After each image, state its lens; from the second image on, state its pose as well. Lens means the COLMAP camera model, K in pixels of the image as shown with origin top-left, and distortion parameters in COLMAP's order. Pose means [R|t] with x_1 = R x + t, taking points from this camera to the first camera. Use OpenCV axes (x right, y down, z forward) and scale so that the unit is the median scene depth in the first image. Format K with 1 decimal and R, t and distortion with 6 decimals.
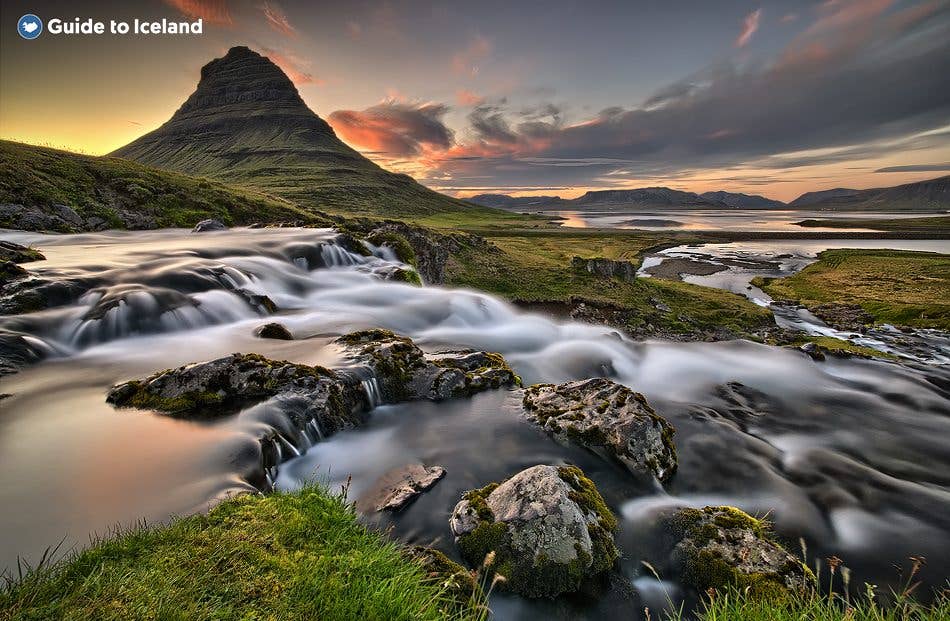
lens RADIAL K [[718.4, 0, 475.0], [0, 718.4, 310.5], [0, 0, 1]] dist [-0.120388, 0.193219]
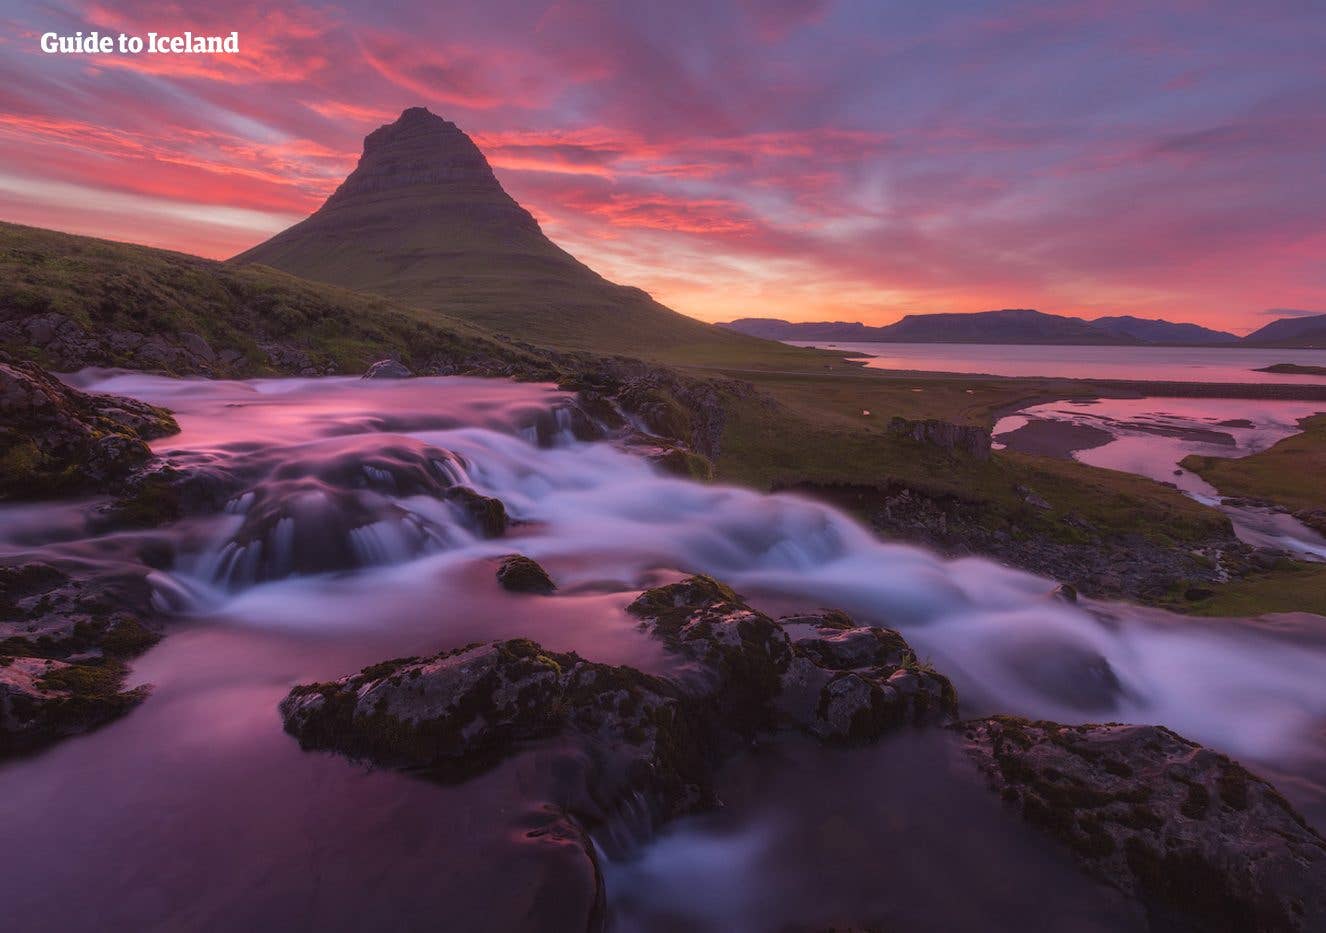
lens RADIAL K [[1302.3, 0, 663.0], [0, 1302.3, 466.5], [0, 0, 1]] dist [0.008710, -0.017714]
pose [[0.977971, 0.034034, -0.205950, 0.175525], [-0.052475, 0.995019, -0.084753, 0.079724], [0.202039, 0.093693, 0.974885, -0.192231]]
